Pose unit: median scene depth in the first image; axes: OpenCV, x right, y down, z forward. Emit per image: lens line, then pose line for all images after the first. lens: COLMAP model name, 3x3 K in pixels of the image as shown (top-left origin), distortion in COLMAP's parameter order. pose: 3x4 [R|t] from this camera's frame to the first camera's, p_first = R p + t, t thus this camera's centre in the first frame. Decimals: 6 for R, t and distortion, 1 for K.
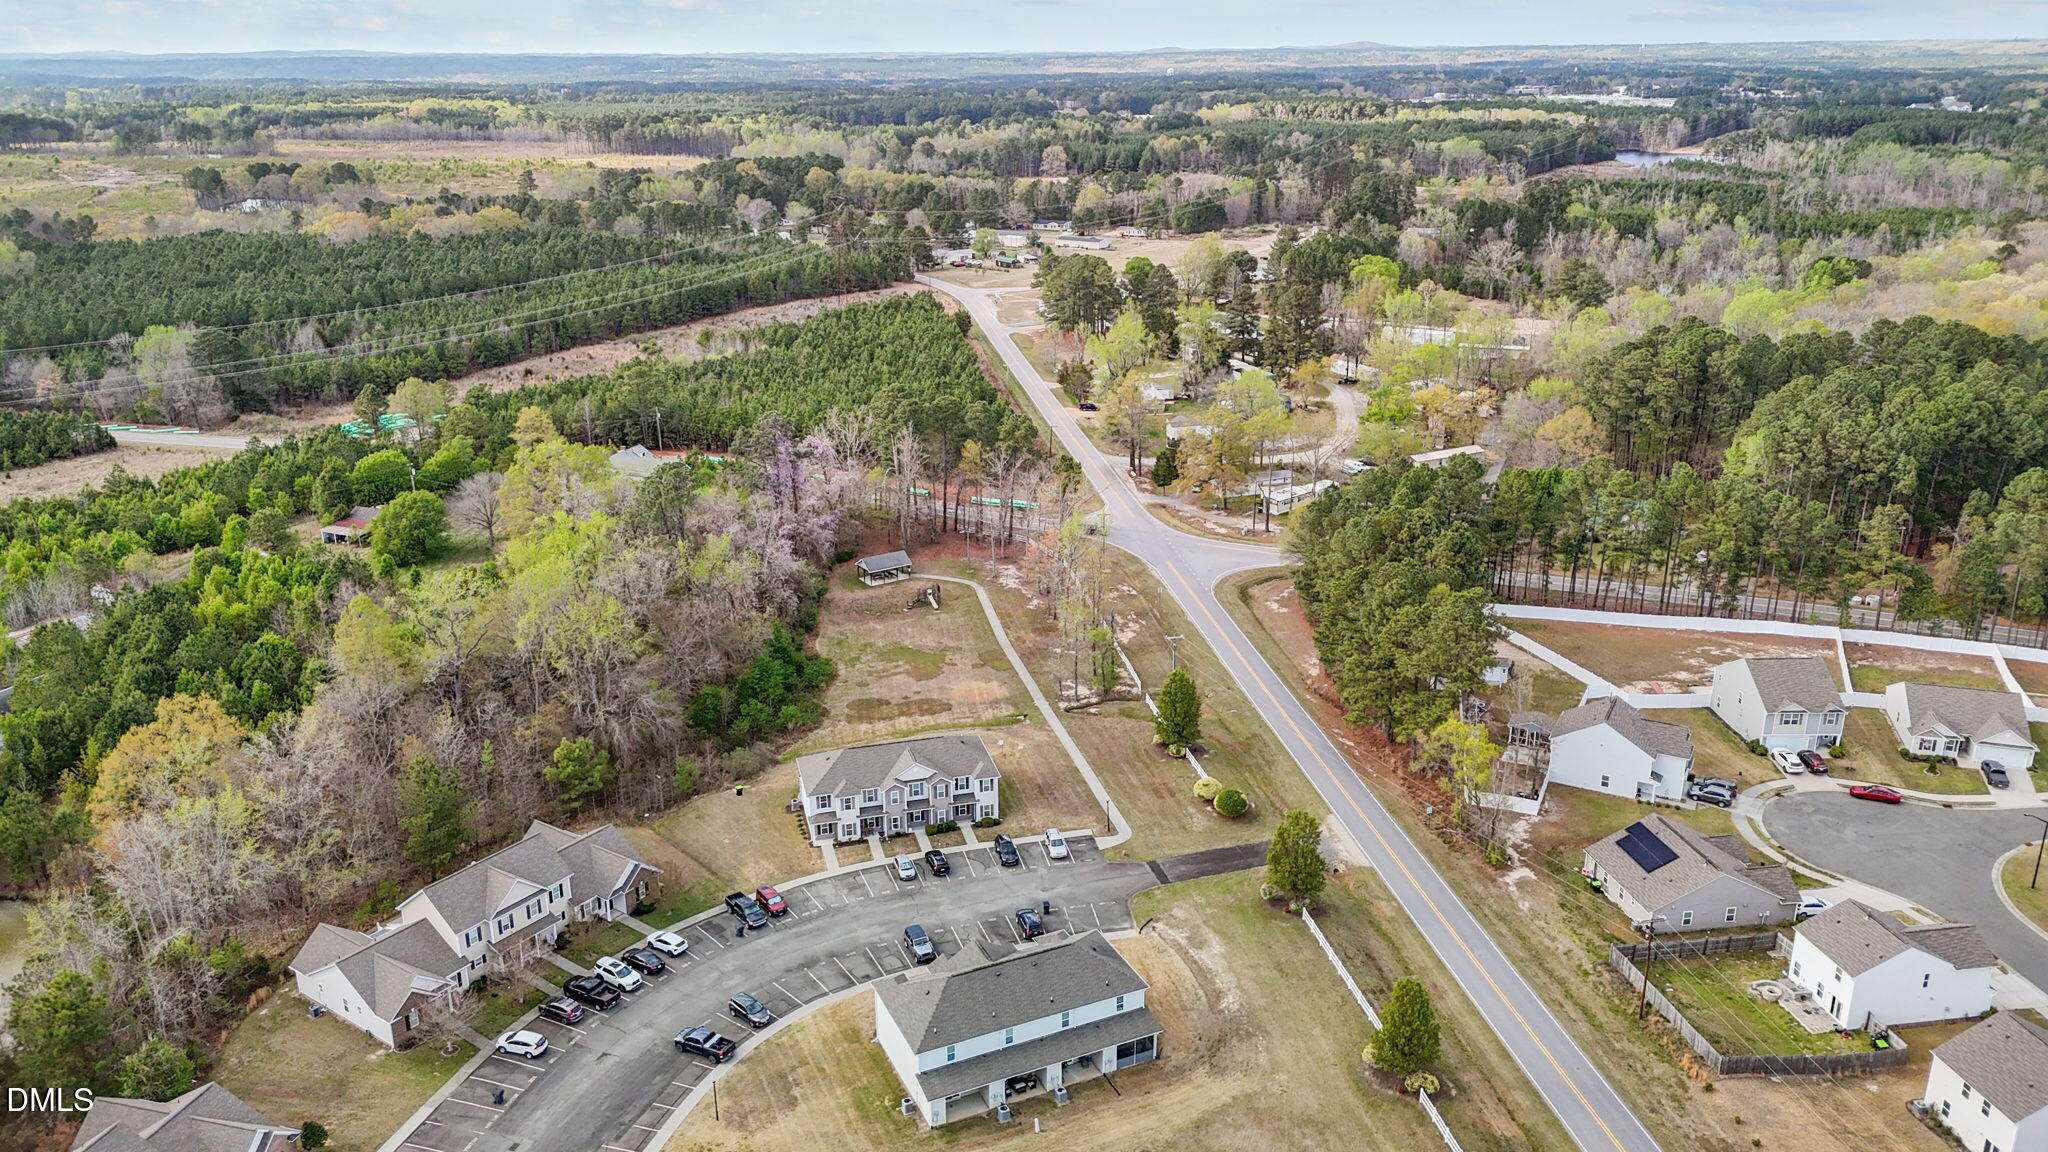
lens RADIAL K [[1496.2, 0, 1031.7], [0, 1496.2, 574.4], [0, 0, 1]] dist [0.083000, -0.086937]
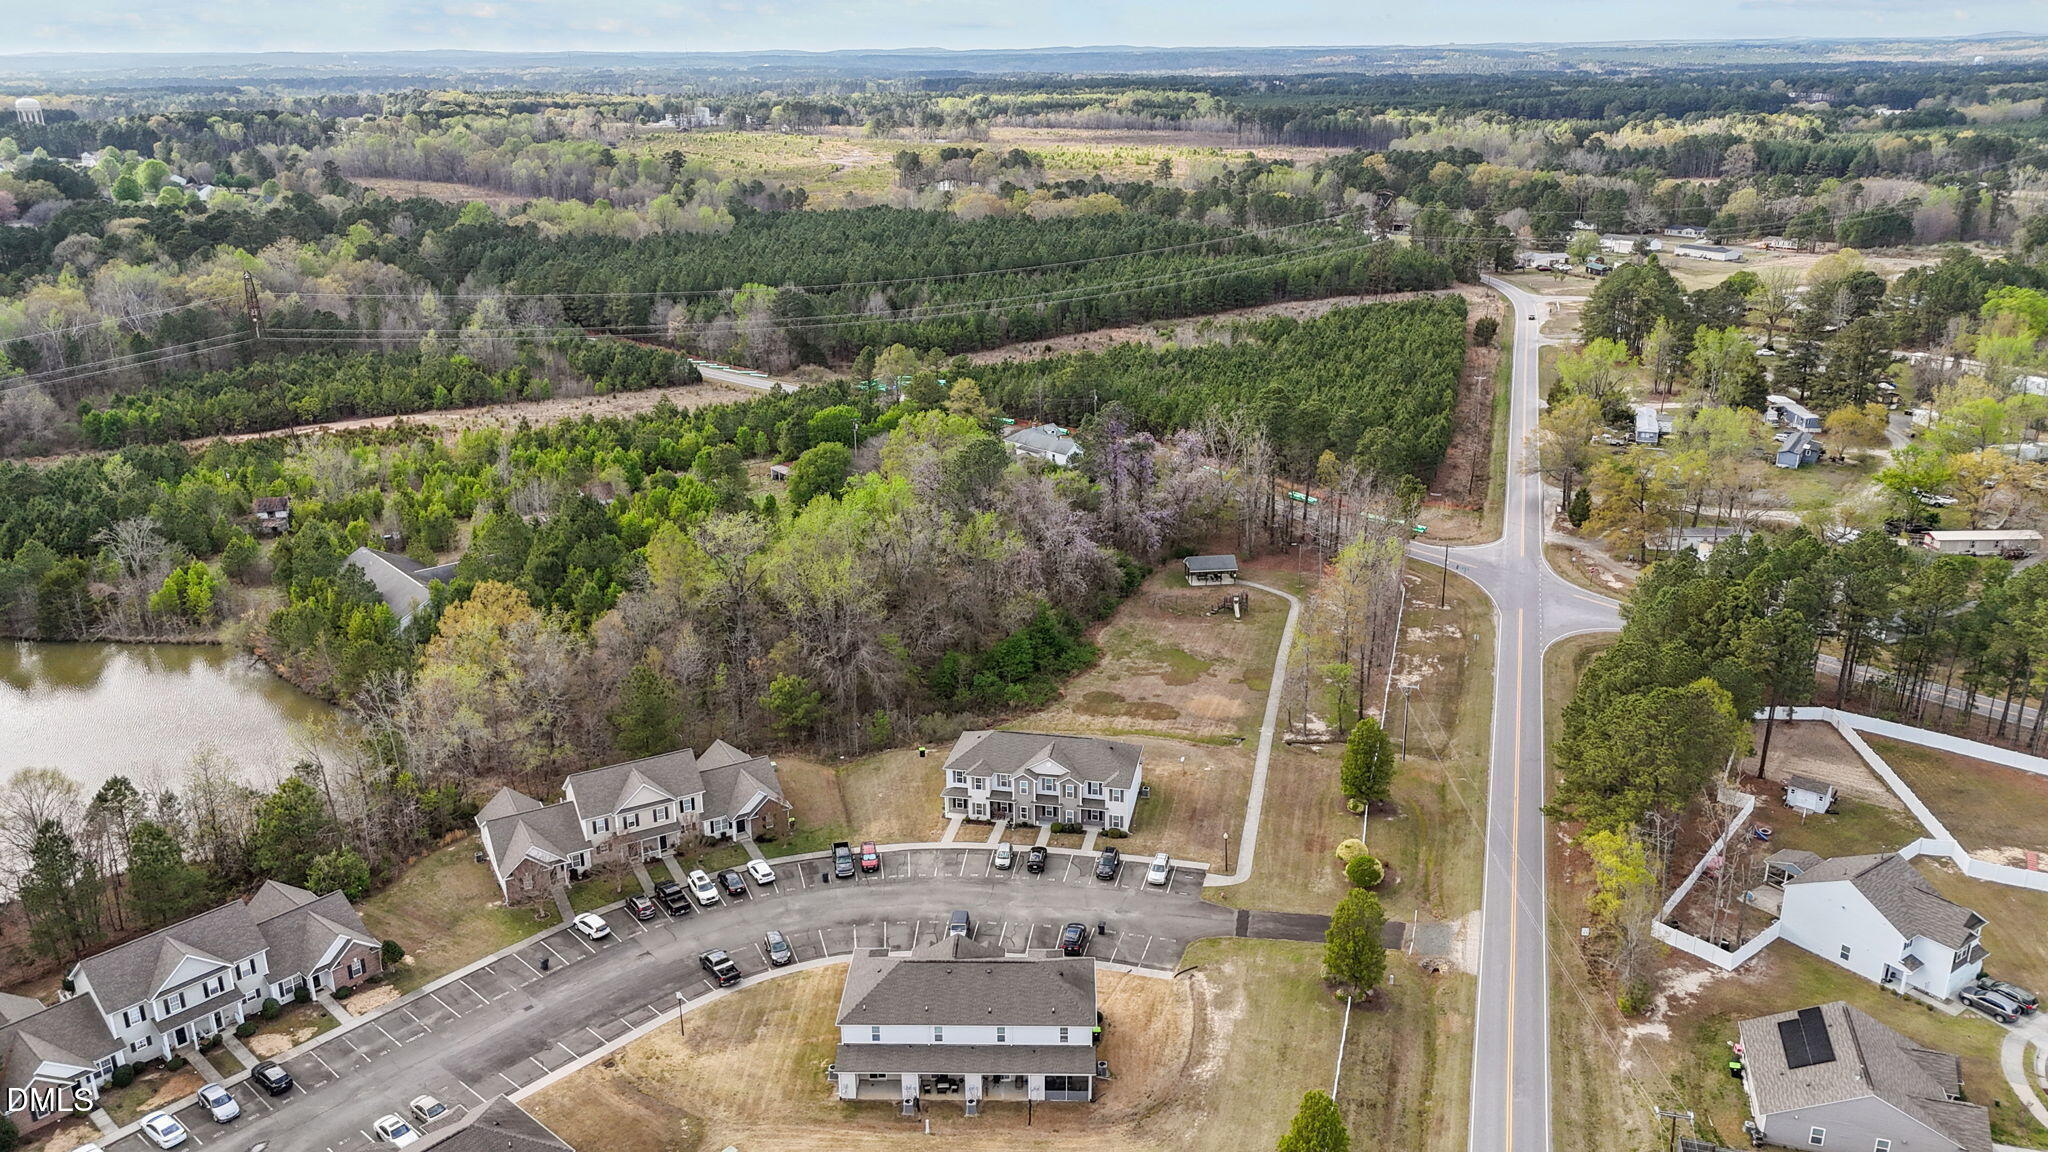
lens RADIAL K [[1496.2, 0, 1032.3], [0, 1496.2, 578.9], [0, 0, 1]] dist [0.083000, -0.086937]
pose [[0.897024, 0.147022, -0.416812, 0.244554], [-0.143810, 0.988825, 0.039295, -0.023659], [0.417932, 0.024693, 0.908143, 0.066253]]
